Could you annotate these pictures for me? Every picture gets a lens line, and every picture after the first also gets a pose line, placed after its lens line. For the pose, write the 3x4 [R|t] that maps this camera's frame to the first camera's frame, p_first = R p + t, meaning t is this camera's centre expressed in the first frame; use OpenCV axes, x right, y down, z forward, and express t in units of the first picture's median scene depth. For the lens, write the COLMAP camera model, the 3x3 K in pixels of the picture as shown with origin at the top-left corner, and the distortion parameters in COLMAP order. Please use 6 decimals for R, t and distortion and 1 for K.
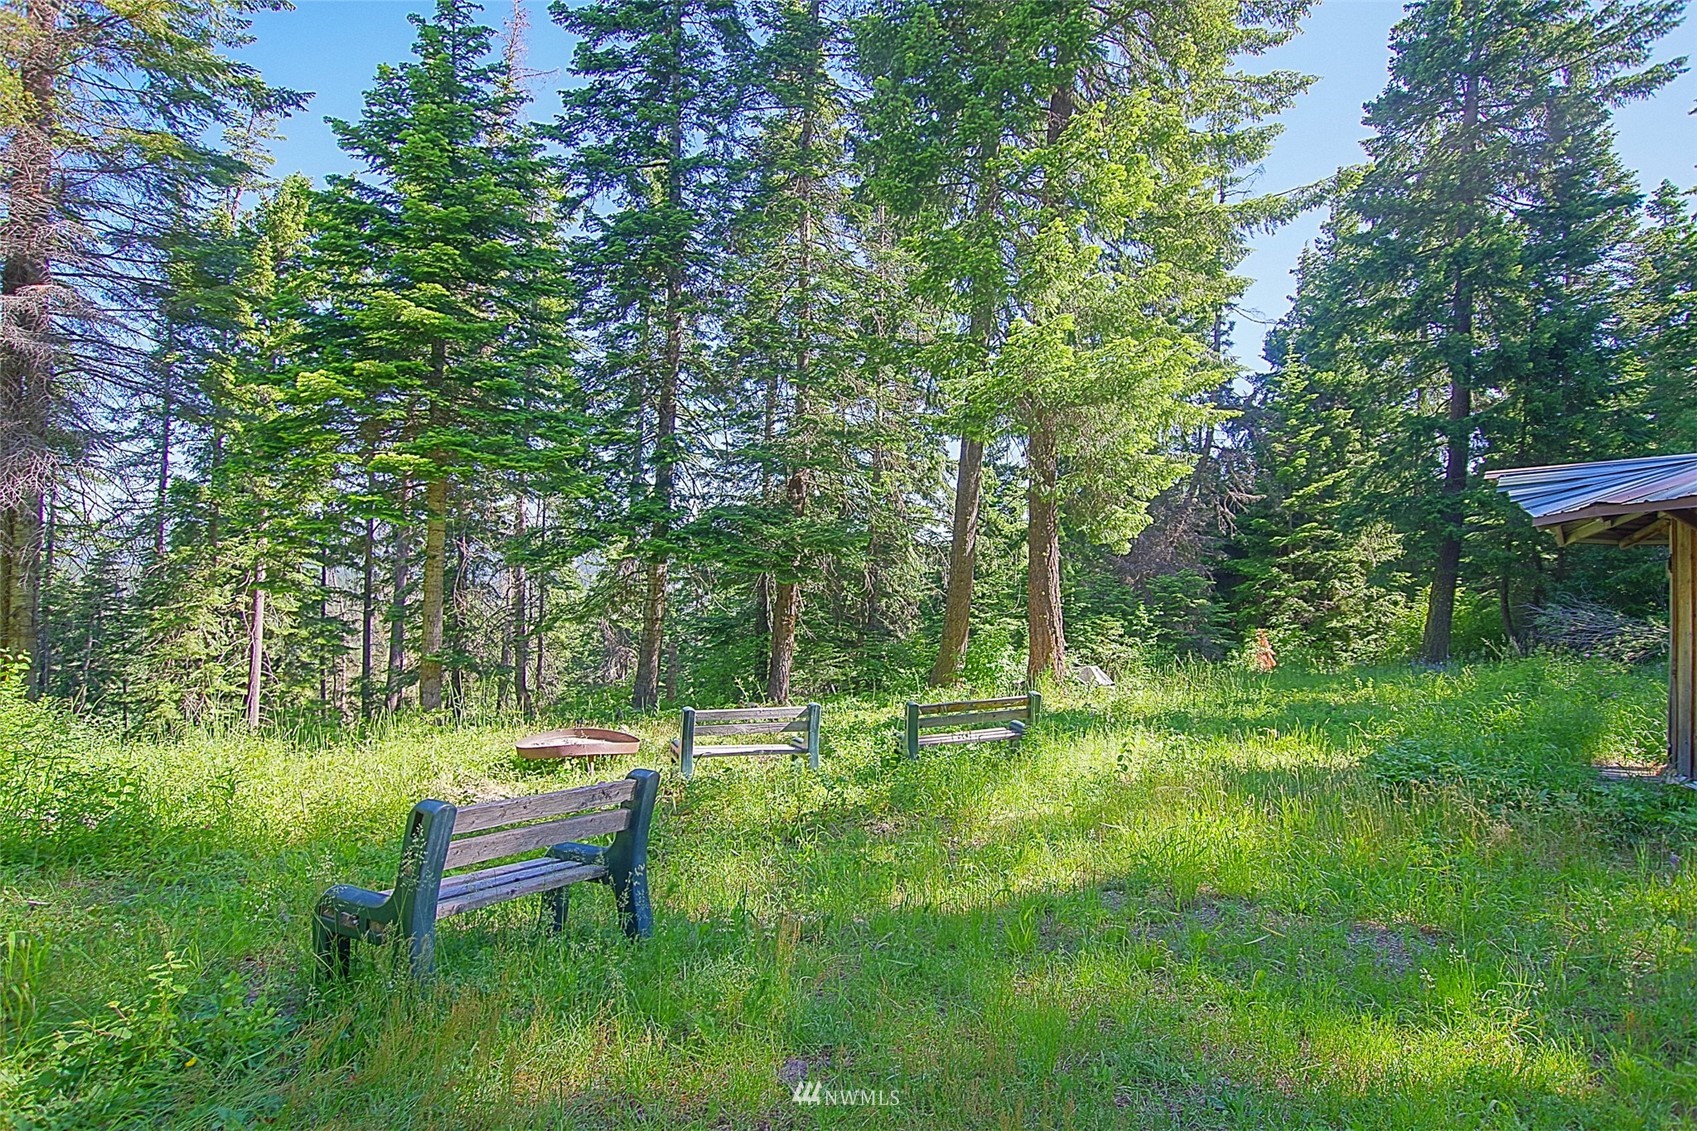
lens RADIAL K [[993.9, 0, 849.0], [0, 993.9, 563.4], [0, 0, 1]] dist [-0.020478, 0.012611]
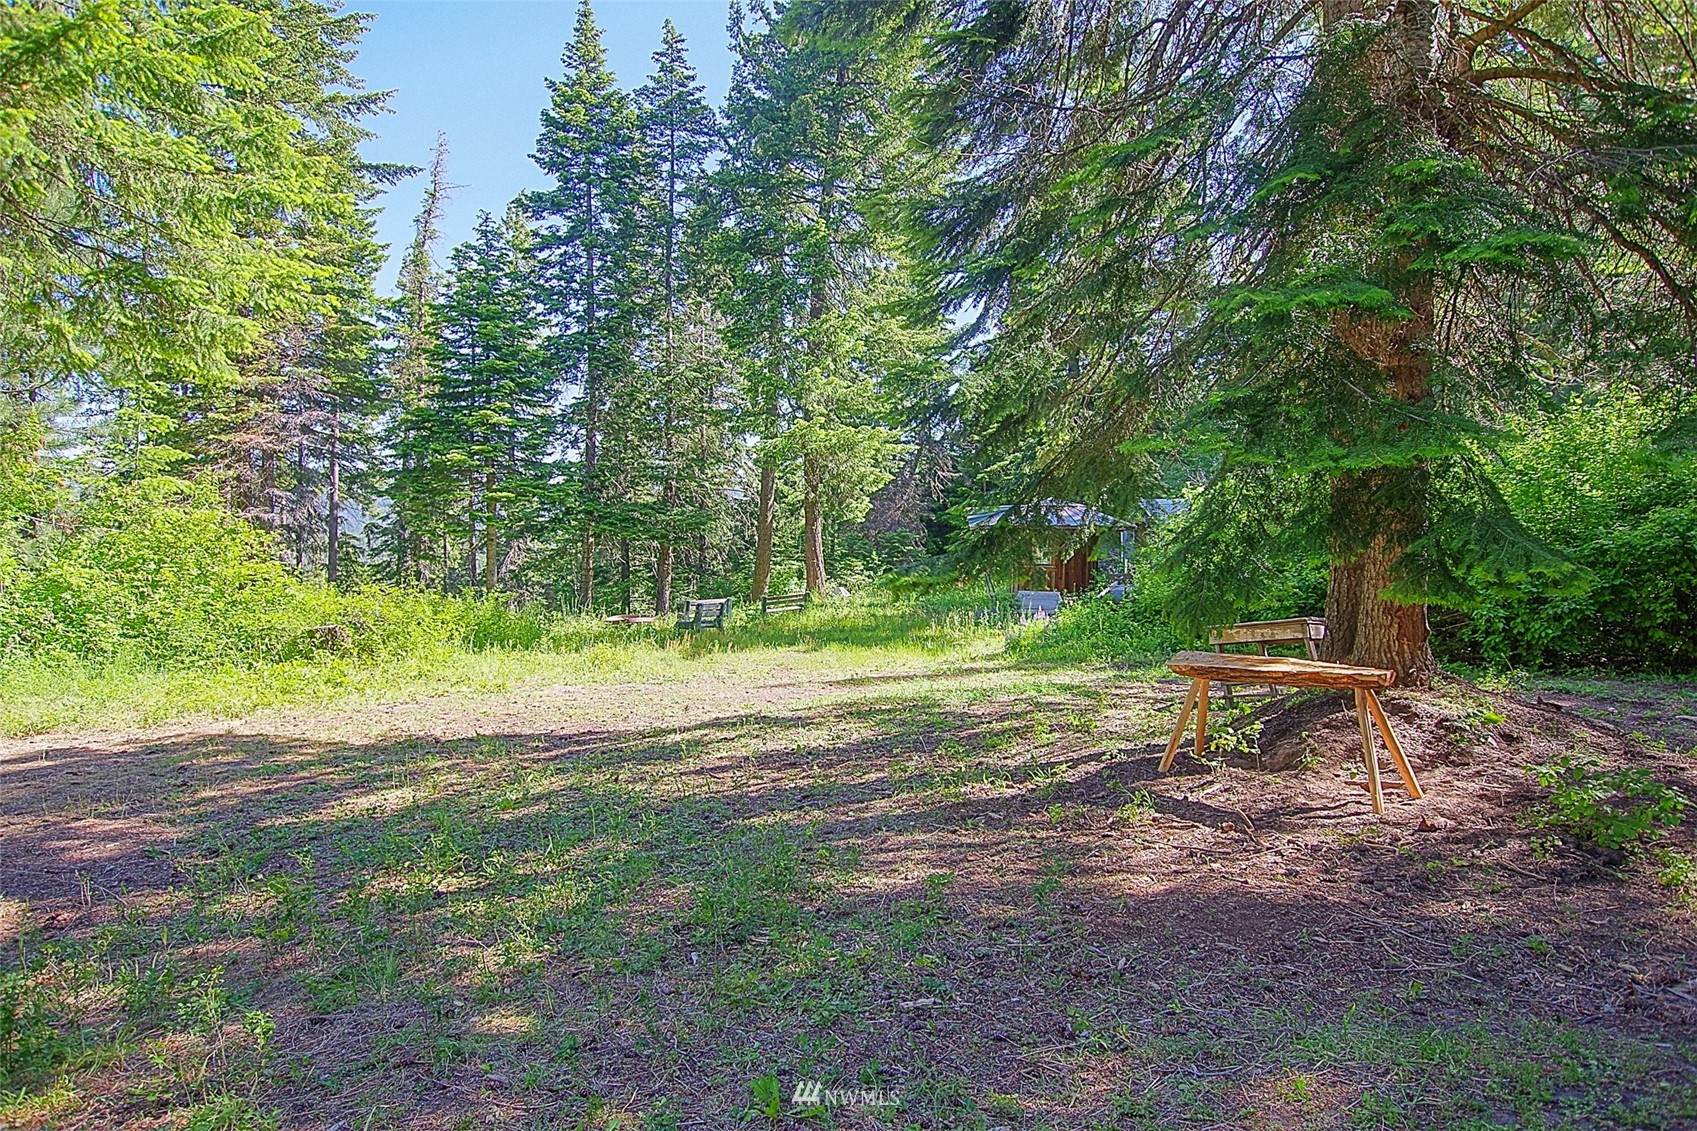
lens RADIAL K [[993.9, 0, 859.7], [0, 993.9, 582.0], [0, 0, 1]] dist [-0.020478, 0.012611]
pose [[0.972826, -0.032086, 0.229302, -0.110478], [0.013438, 0.996506, 0.082428, -0.045167], [-0.231146, -0.077106, 0.969859, -0.618425]]
